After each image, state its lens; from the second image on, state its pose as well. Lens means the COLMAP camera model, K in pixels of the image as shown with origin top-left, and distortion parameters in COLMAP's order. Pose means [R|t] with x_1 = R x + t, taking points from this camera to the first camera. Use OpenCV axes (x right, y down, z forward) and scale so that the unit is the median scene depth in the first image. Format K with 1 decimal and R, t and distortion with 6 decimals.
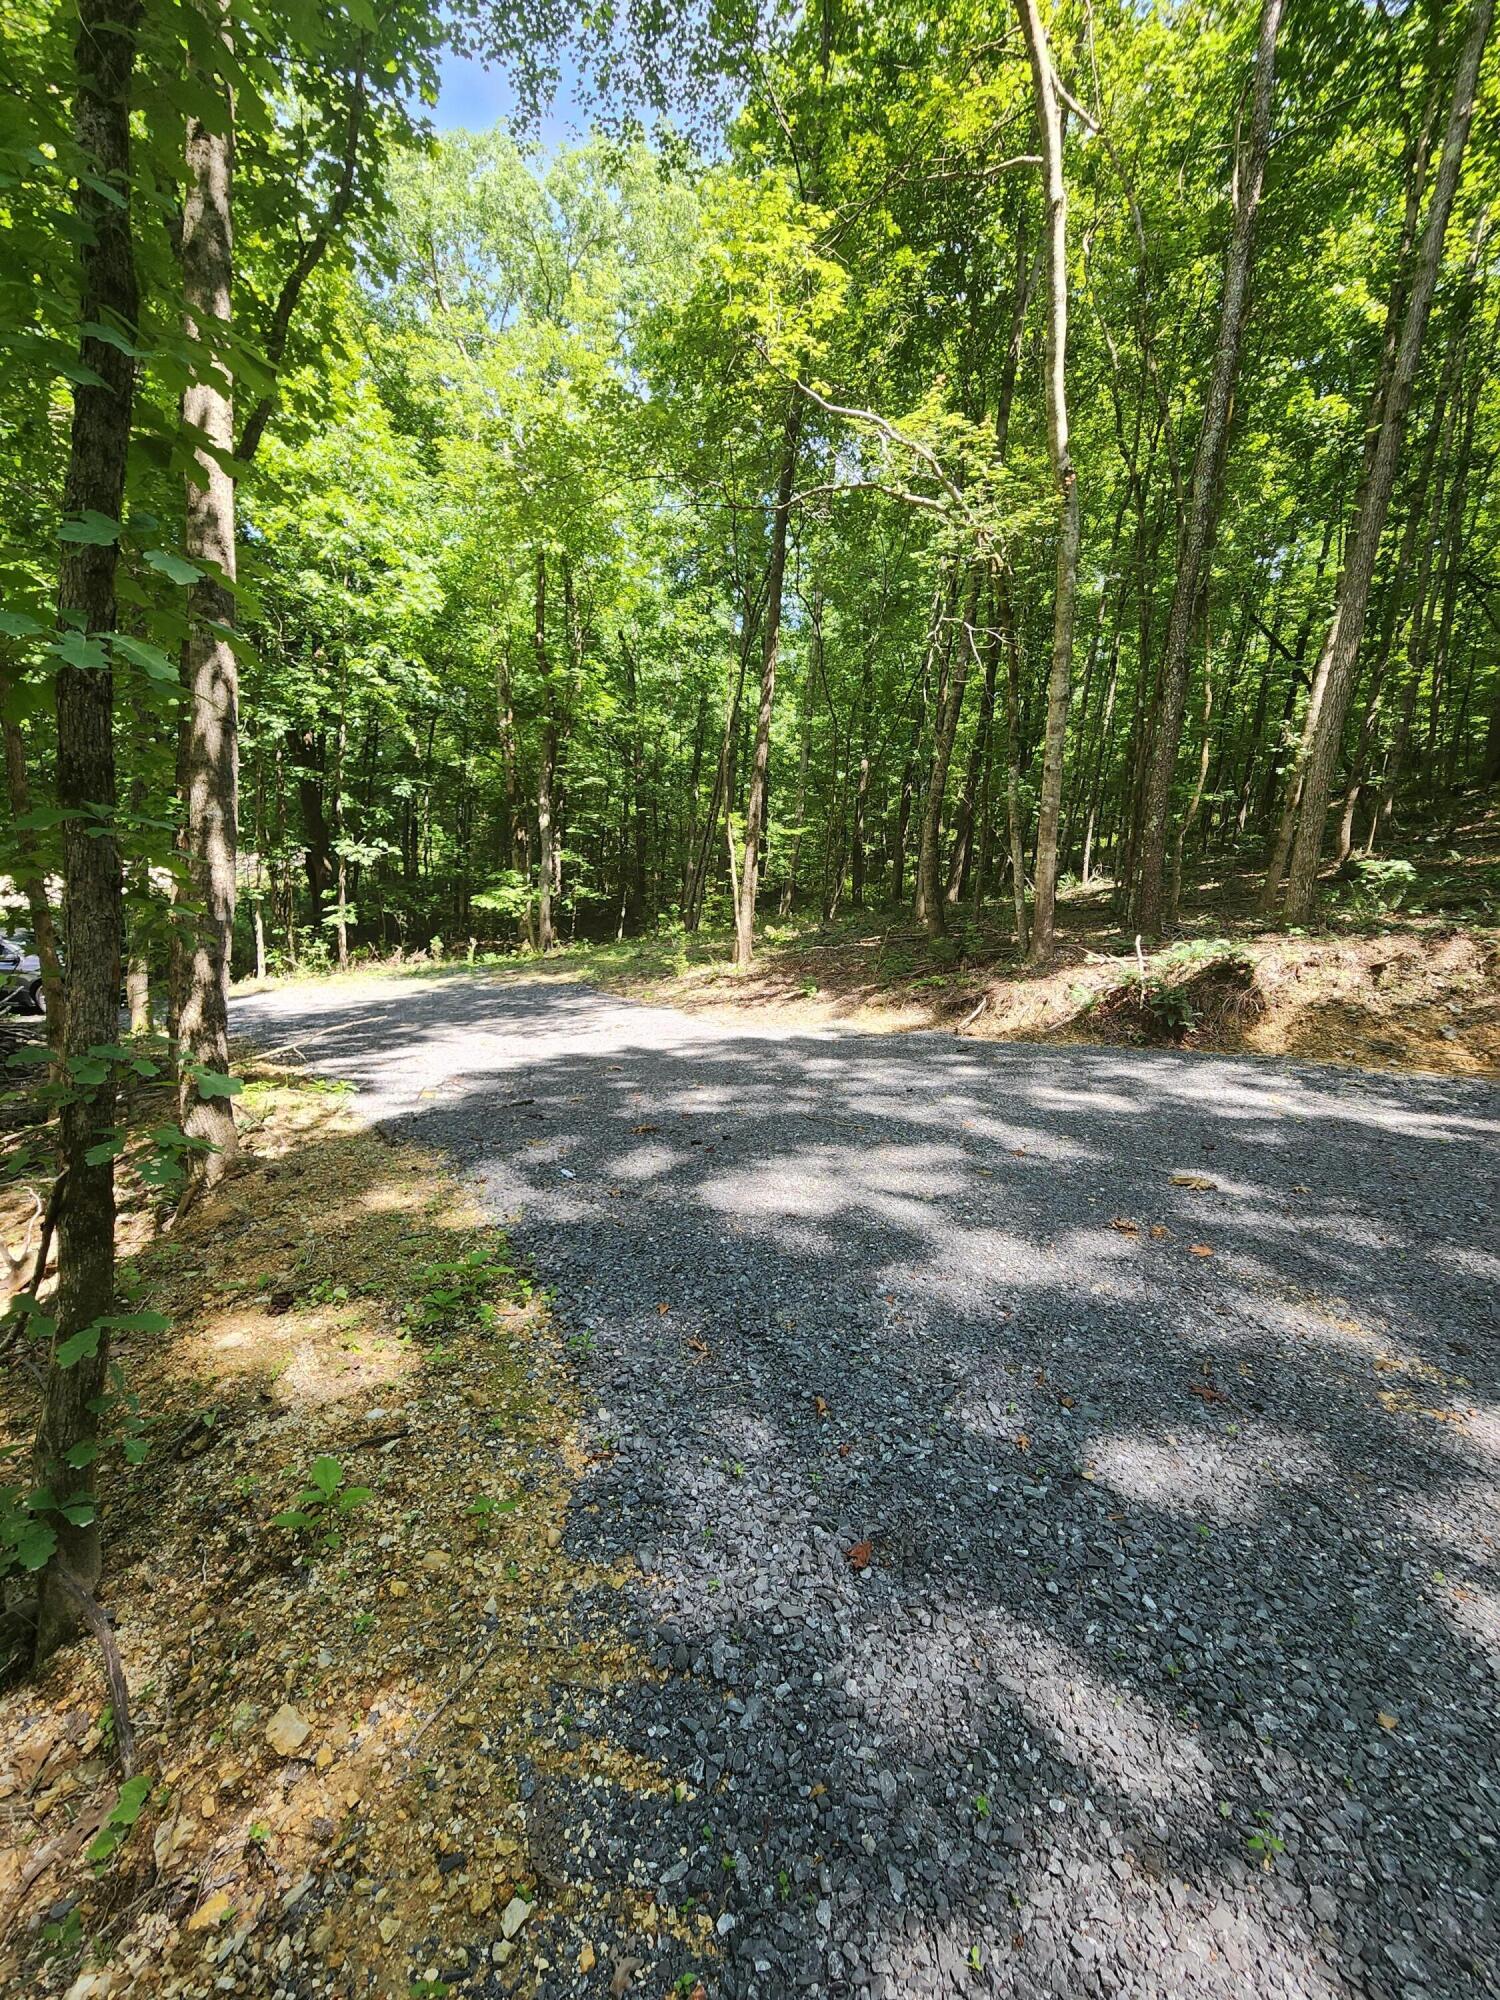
lens RADIAL K [[821.8, 0, 753.1], [0, 821.8, 1009.1], [0, 0, 1]] dist [-0.002790, 0.001409]
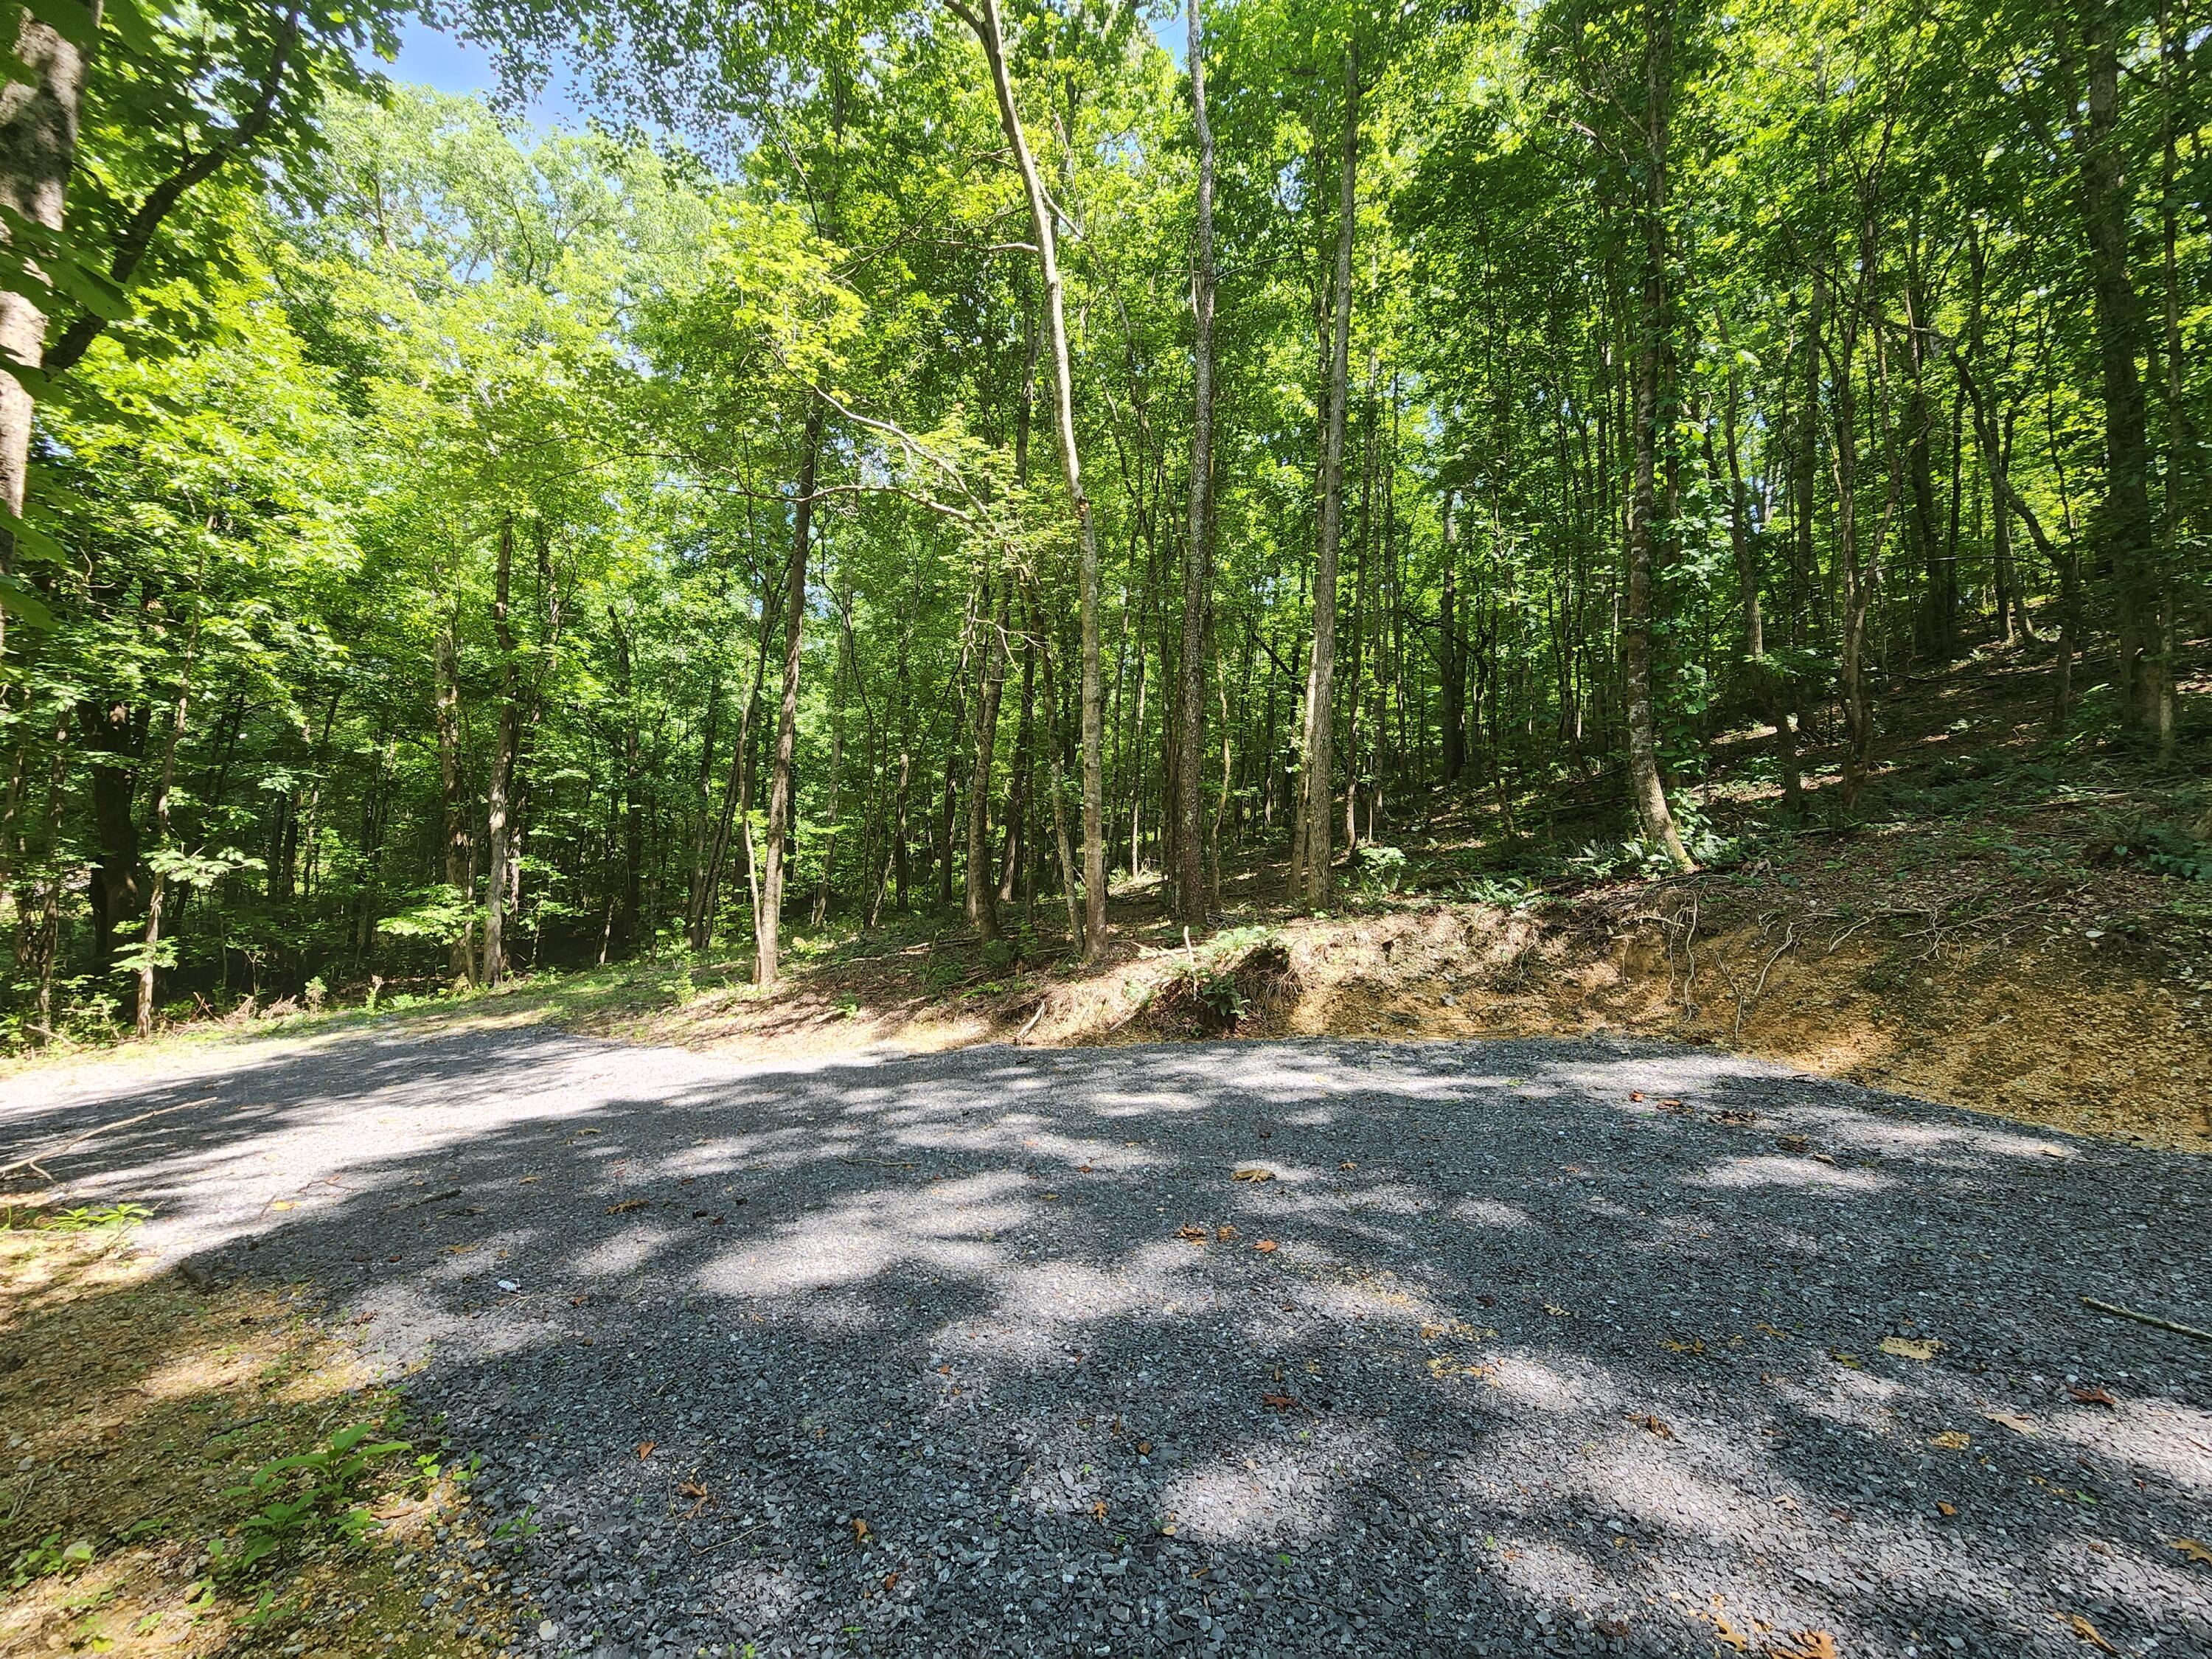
lens RADIAL K [[905.5, 0, 1113.2], [0, 905.5, 826.9], [0, 0, 1]] dist [0.002241, -0.000401]
pose [[0.938196, -0.012890, 0.345864, 0.004651], [0.086170, 0.976538, -0.197354, 0.002338], [-0.335205, 0.214960, 0.917295, -0.012013]]
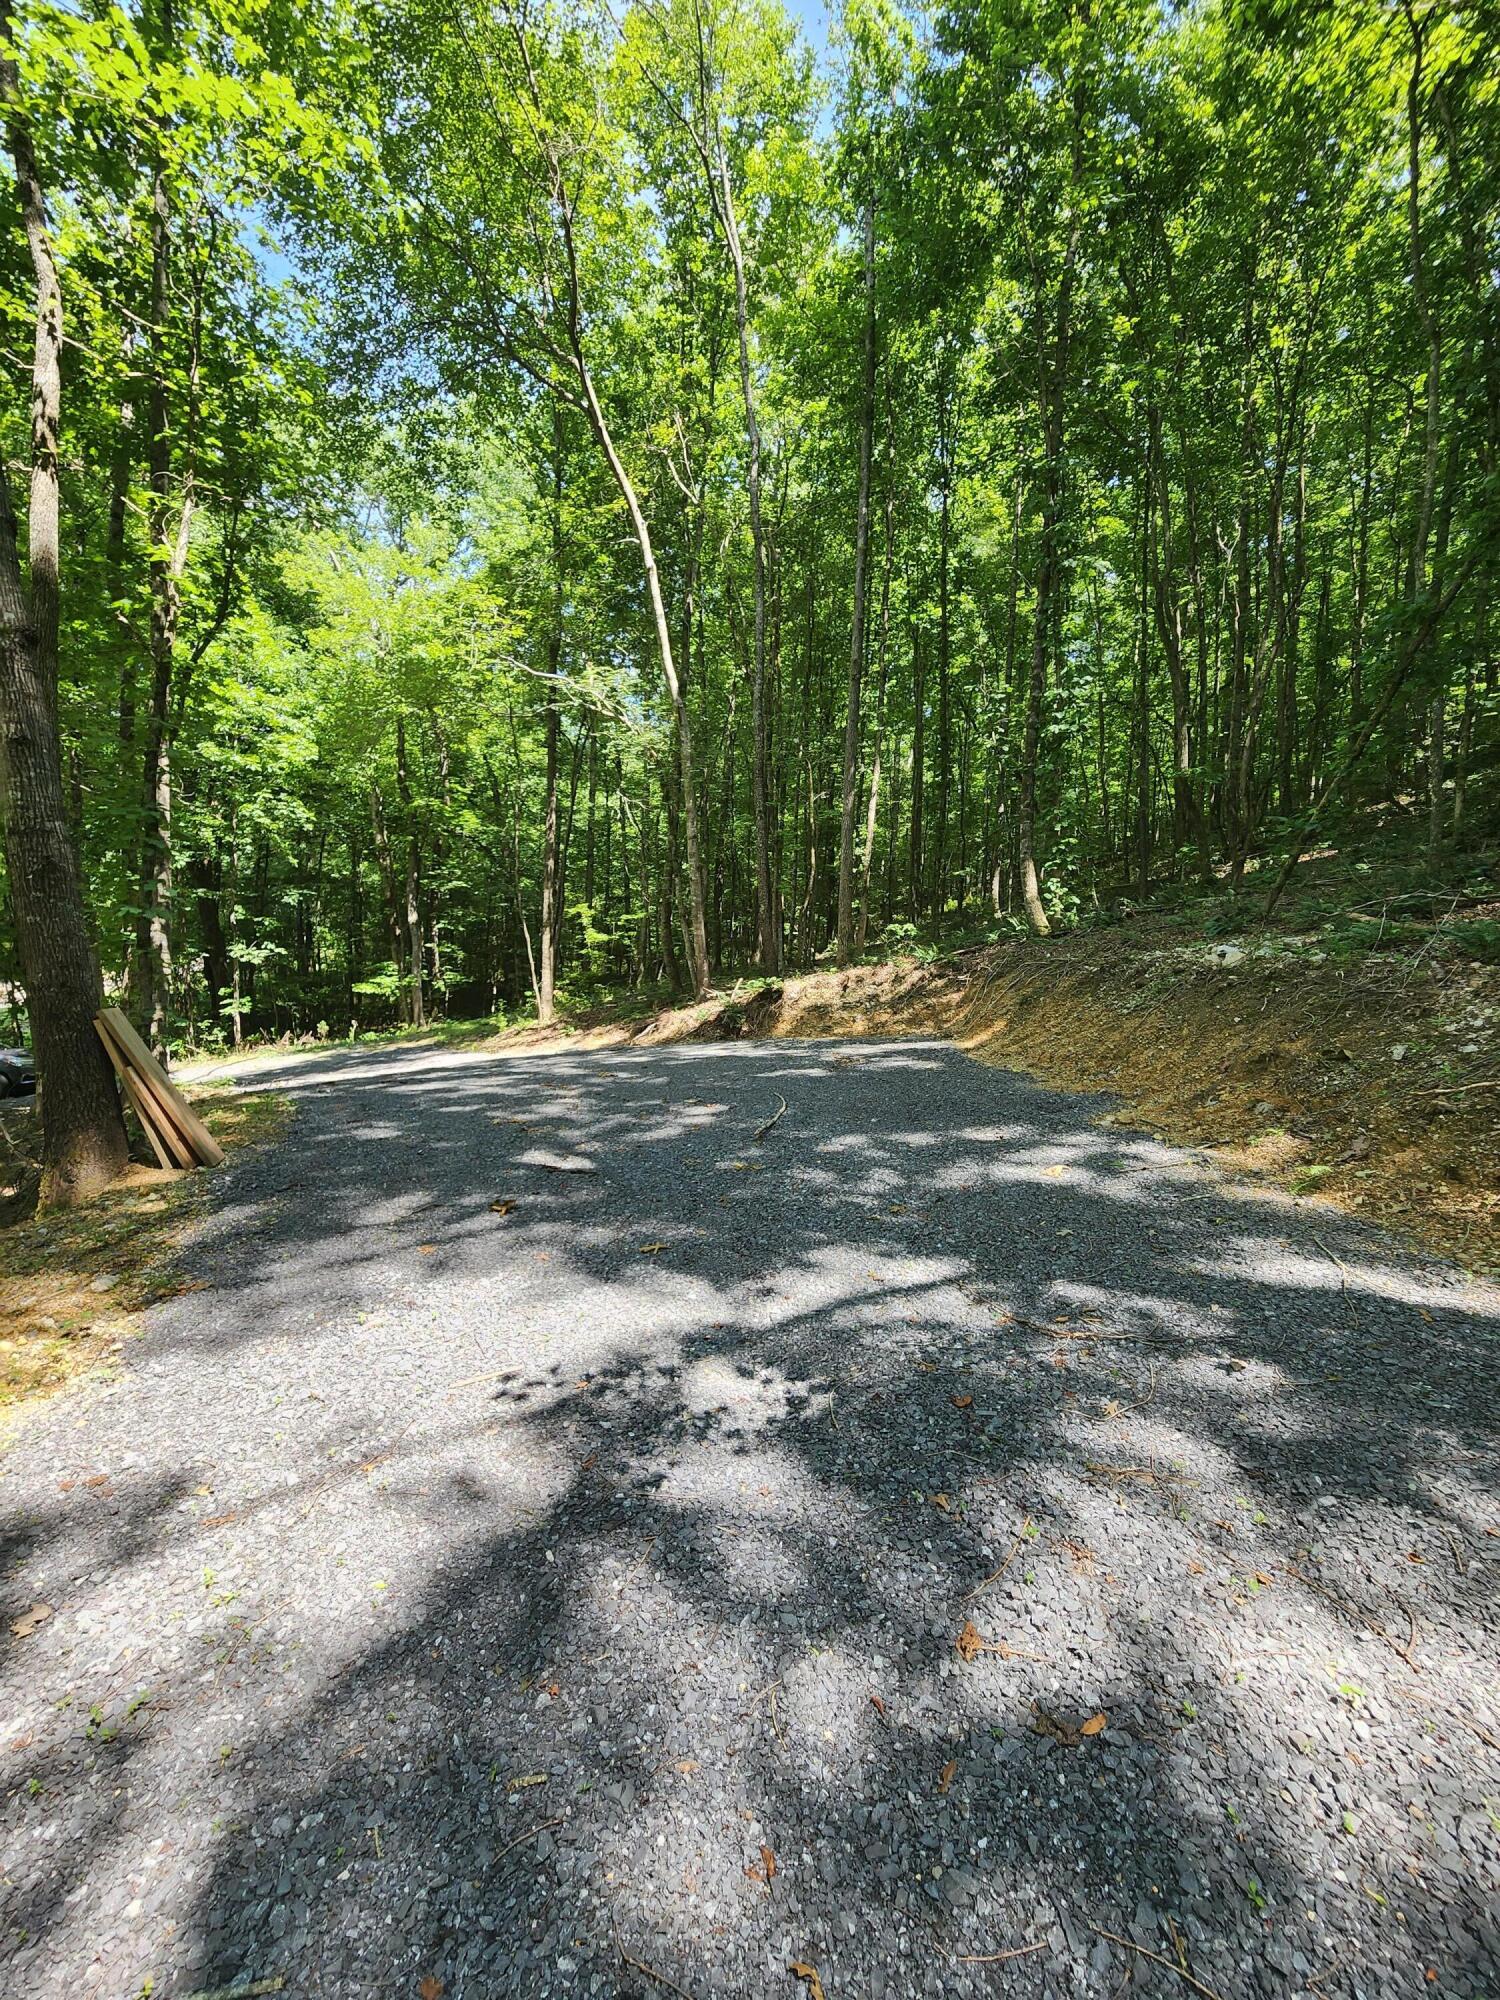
lens RADIAL K [[818.7, 0, 748.1], [0, 818.7, 1004.7], [0, 0, 1]] dist [0.002241, -0.000401]
pose [[0.993765, -0.062947, 0.092026, 0.342970], [0.071527, 0.993082, -0.093122, 0.124756], [-0.085528, 0.099124, 0.991393, -0.653376]]
